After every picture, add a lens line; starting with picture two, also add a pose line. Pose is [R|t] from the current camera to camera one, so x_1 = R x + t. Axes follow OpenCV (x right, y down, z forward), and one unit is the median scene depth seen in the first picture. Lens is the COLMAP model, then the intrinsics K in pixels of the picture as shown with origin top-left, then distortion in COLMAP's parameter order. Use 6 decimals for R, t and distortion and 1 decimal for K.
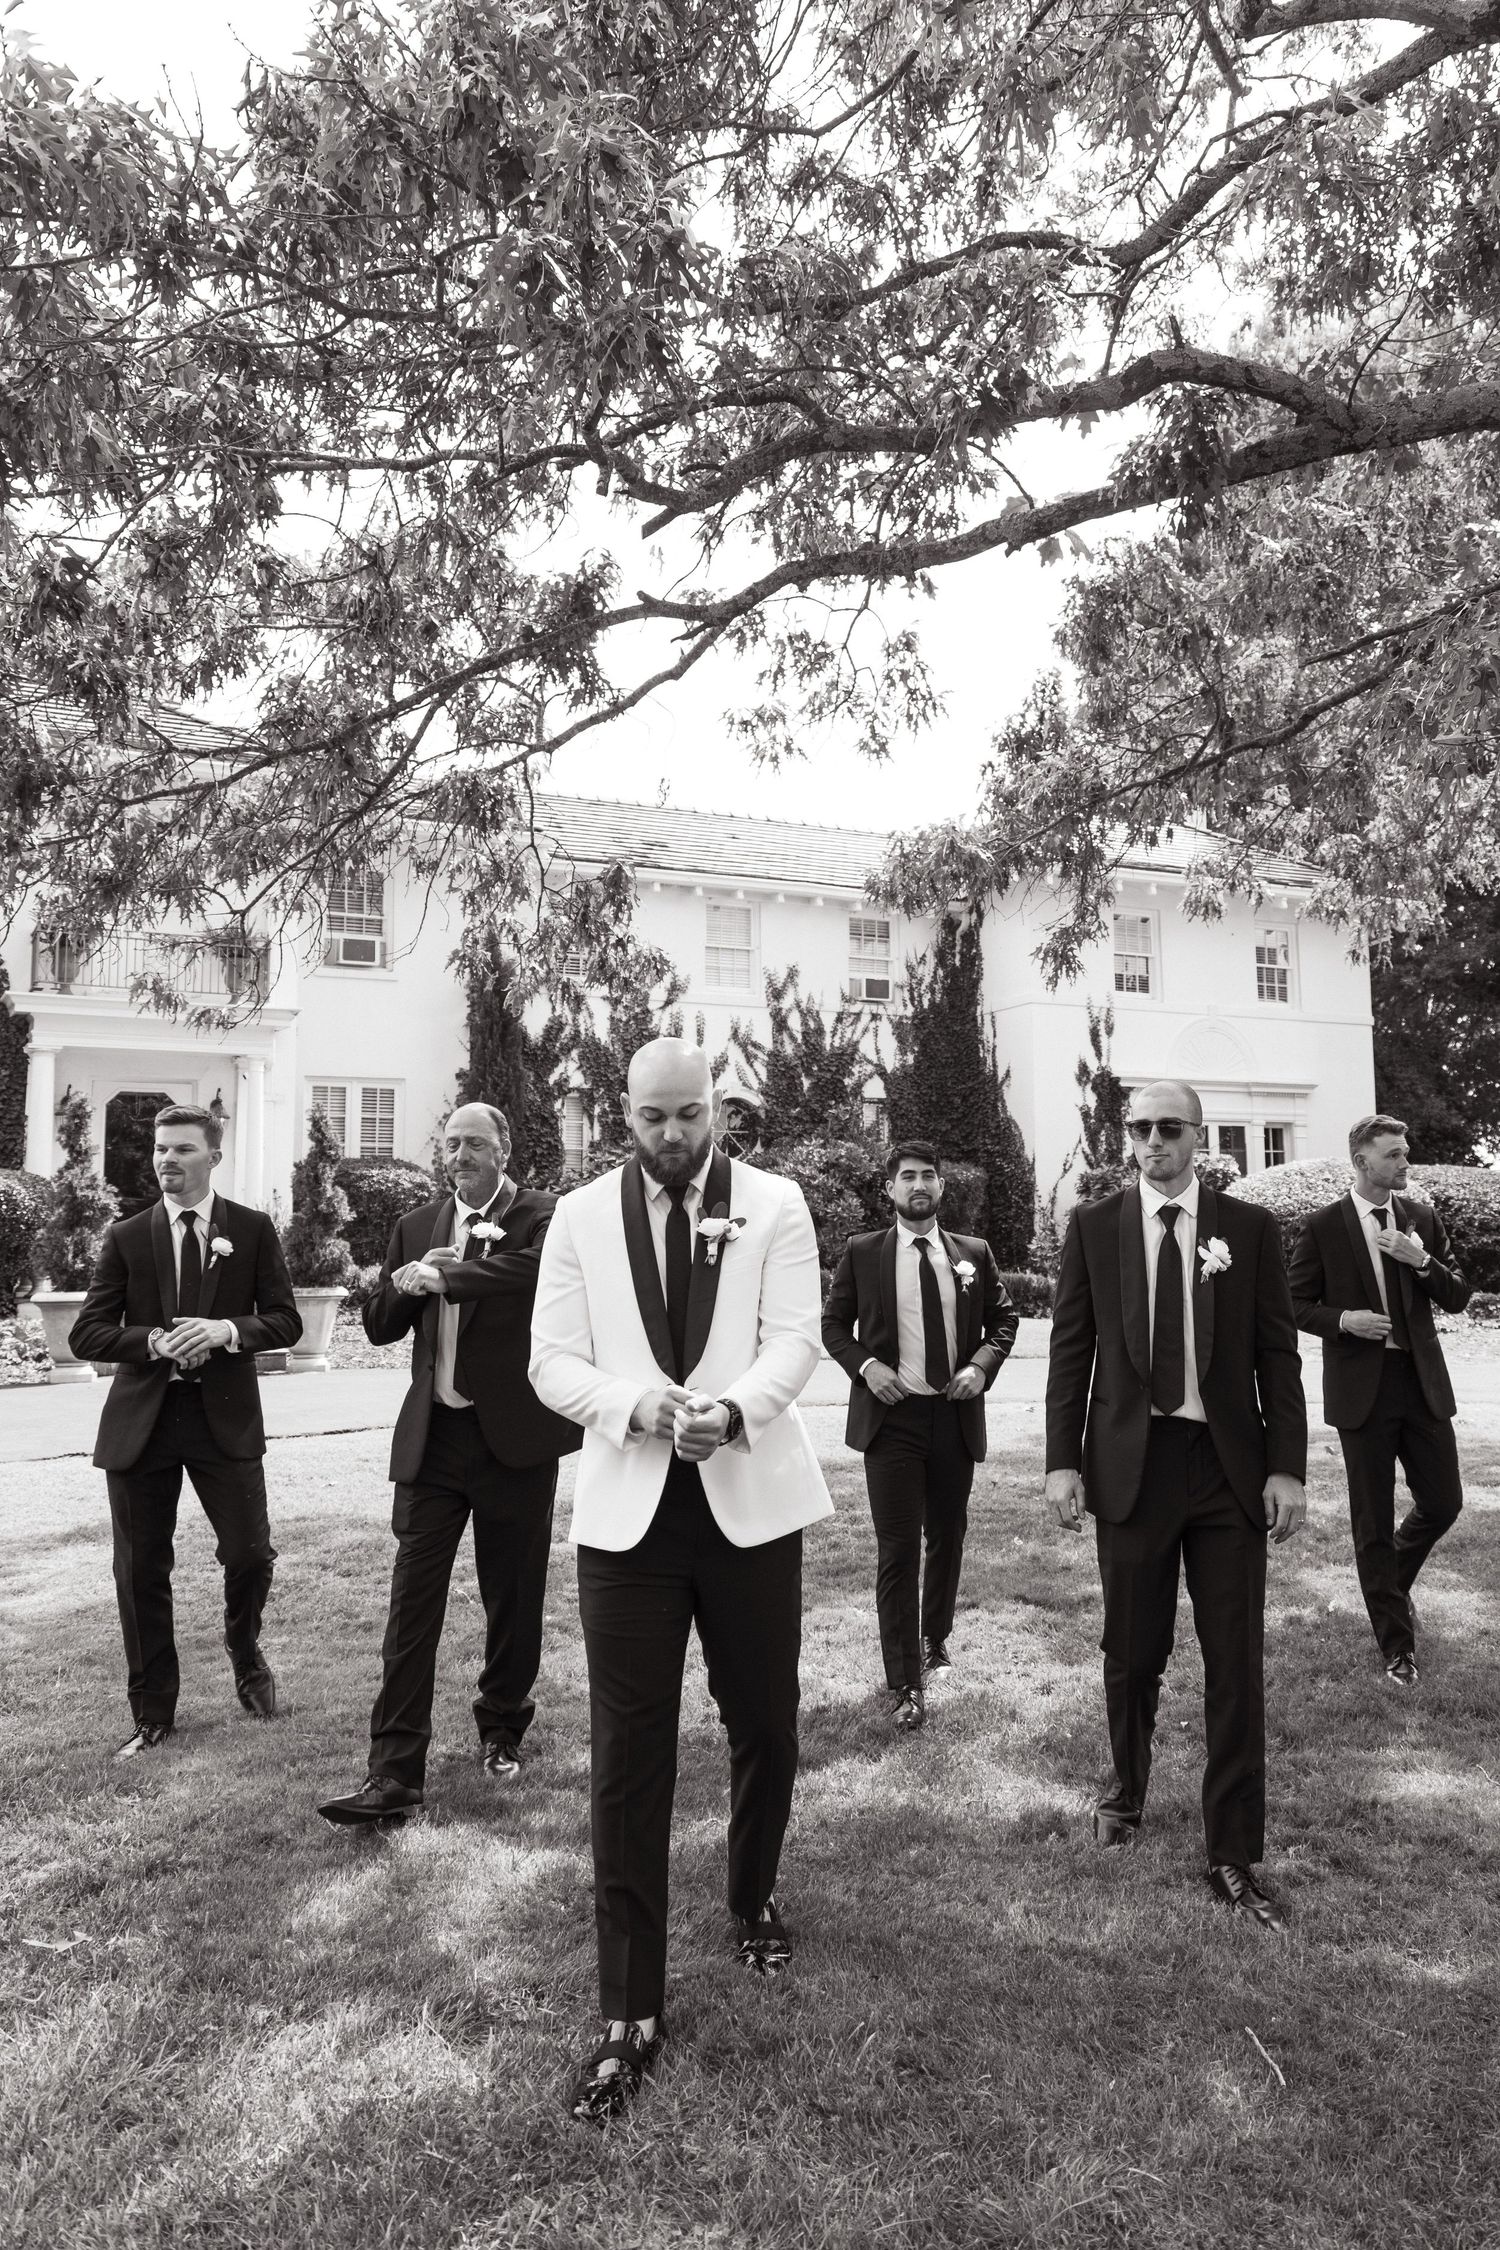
lens RADIAL K [[1596.0, 0, 790.9], [0, 1596.0, 1140.5], [0, 0, 1]] dist [0.075786, -0.000252]
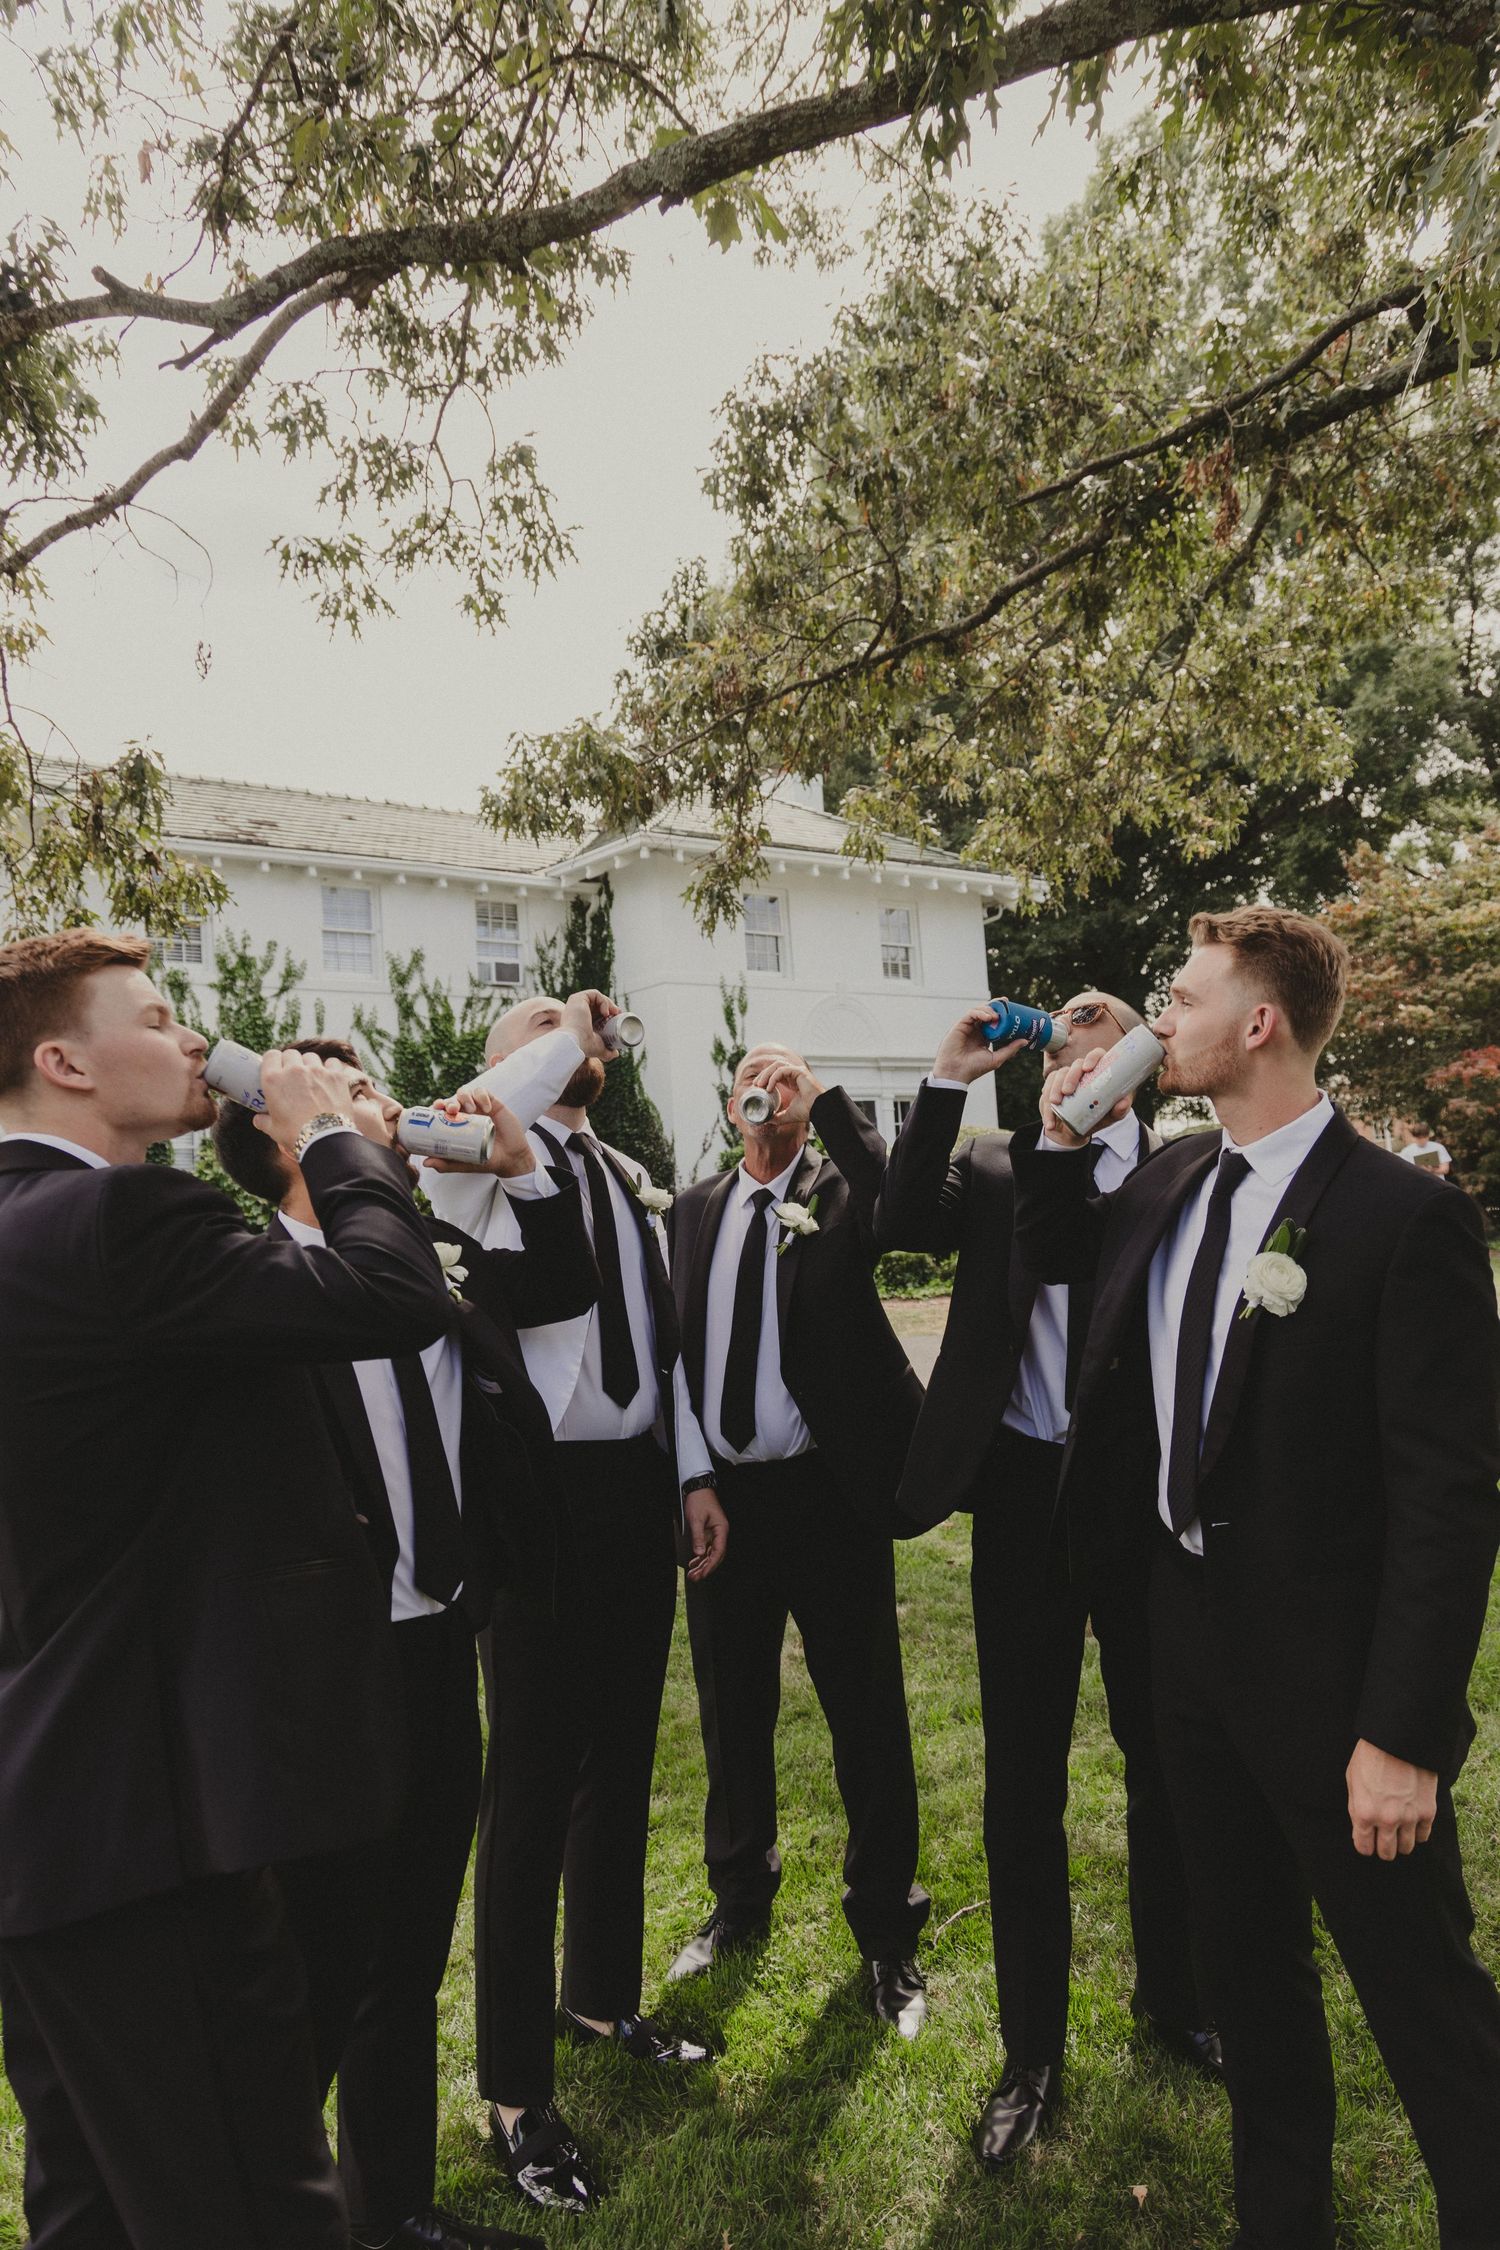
lens RADIAL K [[1596.0, 0, 790.9], [0, 1596.0, 1140.5], [0, 0, 1]] dist [0.075786, -0.000252]
pose [[0.974020, -0.033673, 0.223946, 0.009739], [0.031420, 0.999414, 0.013616, 0.006402], [-0.224273, -0.006226, 0.974506, 0.149069]]
